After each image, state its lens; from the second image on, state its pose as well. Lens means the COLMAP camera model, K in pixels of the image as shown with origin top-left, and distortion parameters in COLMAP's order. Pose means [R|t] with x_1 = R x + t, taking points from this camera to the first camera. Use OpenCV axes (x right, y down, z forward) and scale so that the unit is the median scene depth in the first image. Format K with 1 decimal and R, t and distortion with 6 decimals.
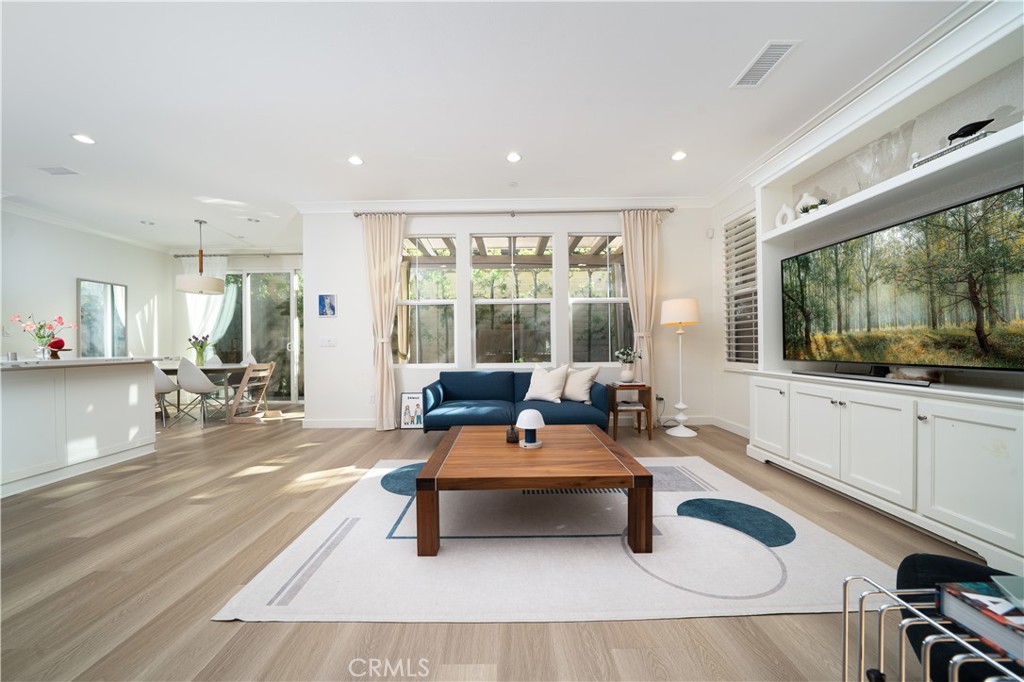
lens RADIAL K [[362.2, 0, 506.6], [0, 362.2, 346.5], [0, 0, 1]] dist [-0.023877, 0.001255]
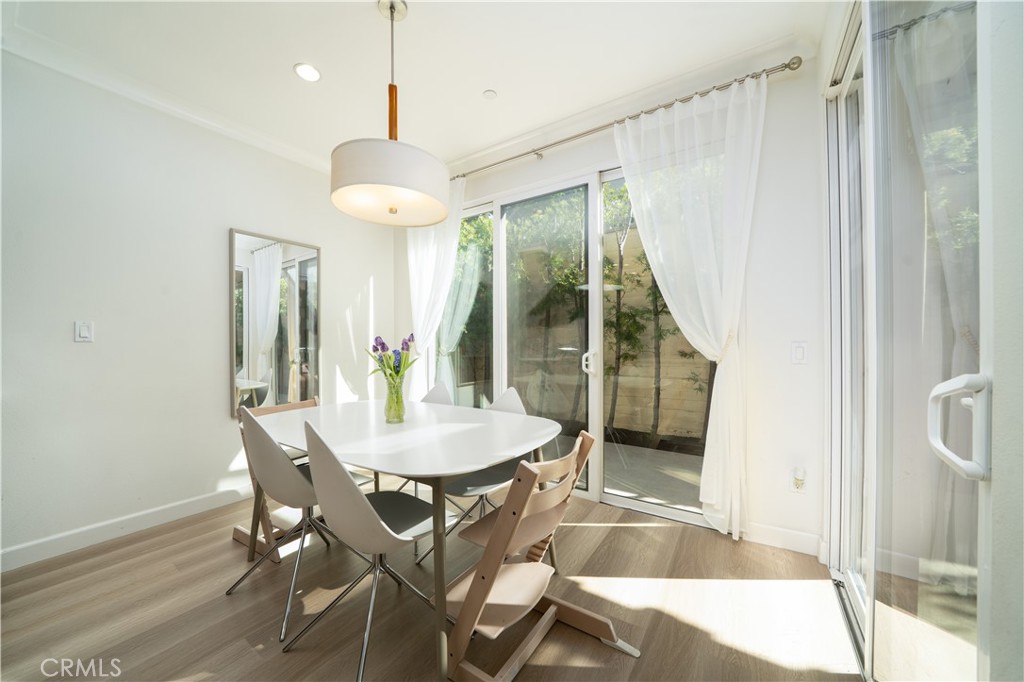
lens RADIAL K [[362.2, 0, 506.1], [0, 362.2, 345.1], [0, 0, 1]] dist [-0.023877, 0.001255]
pose [[0.835860, 0.007642, -0.548889, -0.987126], [-0.004569, 0.999965, 0.006965, -0.045294], [0.548924, -0.003314, 0.835866, 1.315803]]
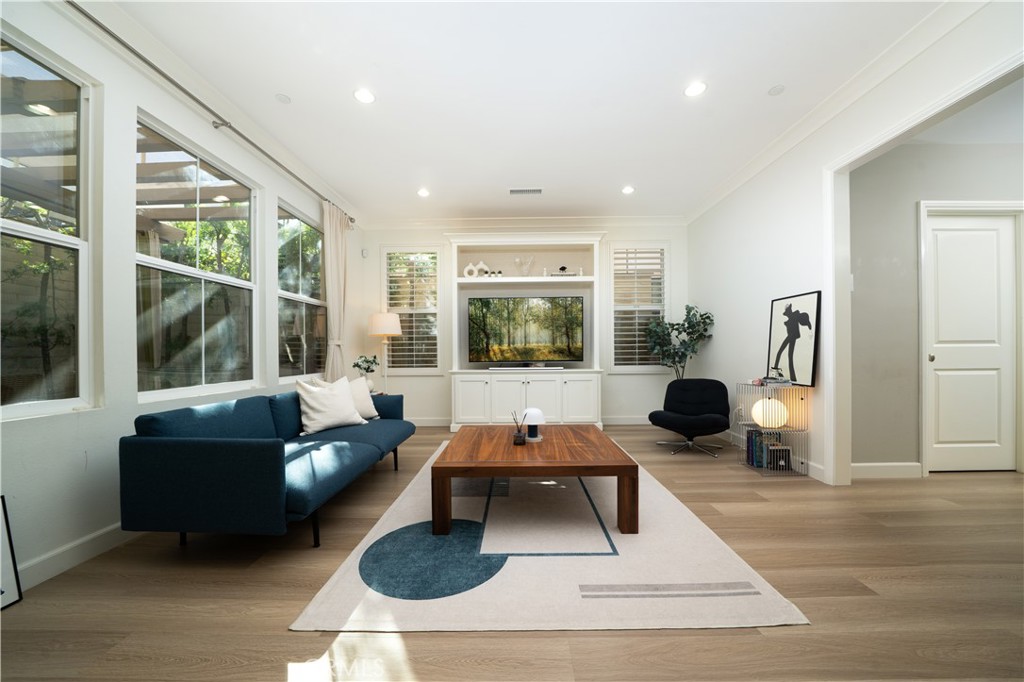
lens RADIAL K [[362.2, 0, 512.7], [0, 362.2, 353.1], [0, 0, 1]] dist [-0.023877, 0.001255]
pose [[0.007833, 0.003815, 0.999962, -0.816452], [0.010861, 0.999933, -0.003900, 0.006180], [-0.999910, 0.010891, 0.007791, 0.808714]]
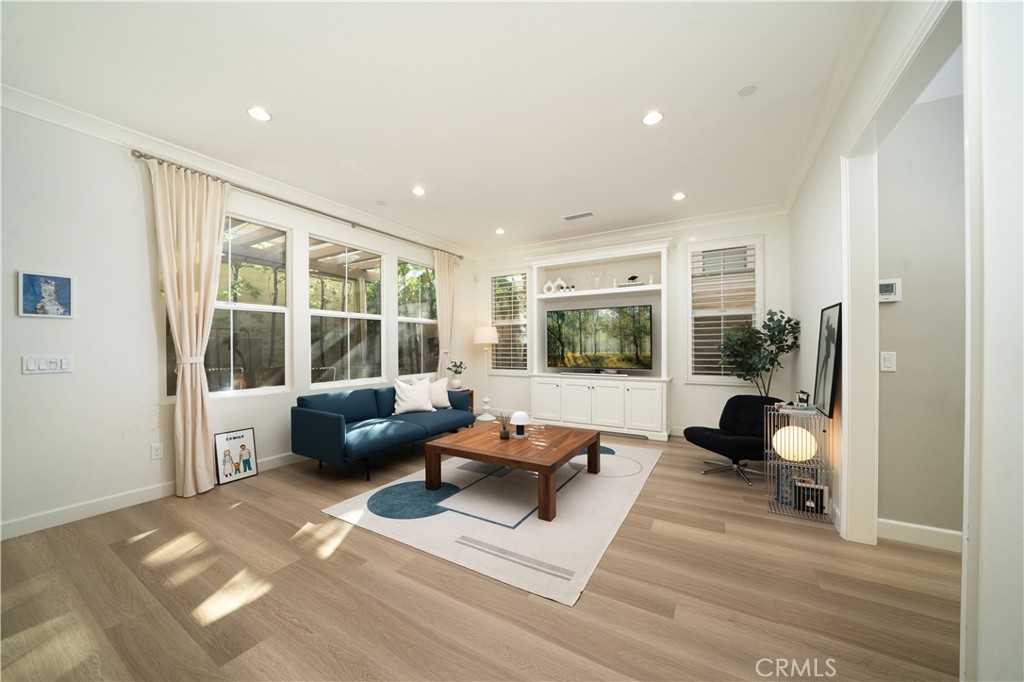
lens RADIAL K [[362.2, 0, 507.5], [0, 362.2, 345.3], [0, 0, 1]] dist [-0.023877, 0.001255]
pose [[0.512543, 0.008343, 0.858621, -0.903810], [0.003049, 0.999929, -0.011536, -0.051868], [-0.858656, 0.008531, 0.512481, 0.243211]]
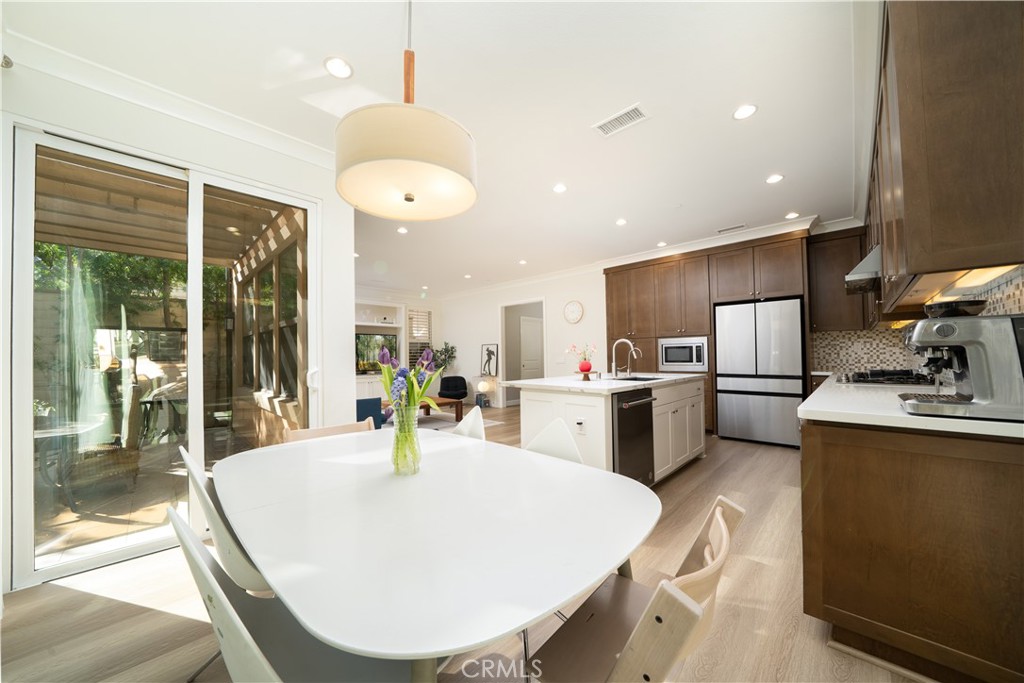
lens RADIAL K [[362.2, 0, 513.5], [0, 362.2, 352.0], [0, 0, 1]] dist [-0.023877, 0.001255]
pose [[-0.724814, 0.026279, 0.688443, -1.916726], [0.019150, 0.999655, -0.017998, -0.035356], [-0.688678, 0.000138, -0.725067, 1.973520]]
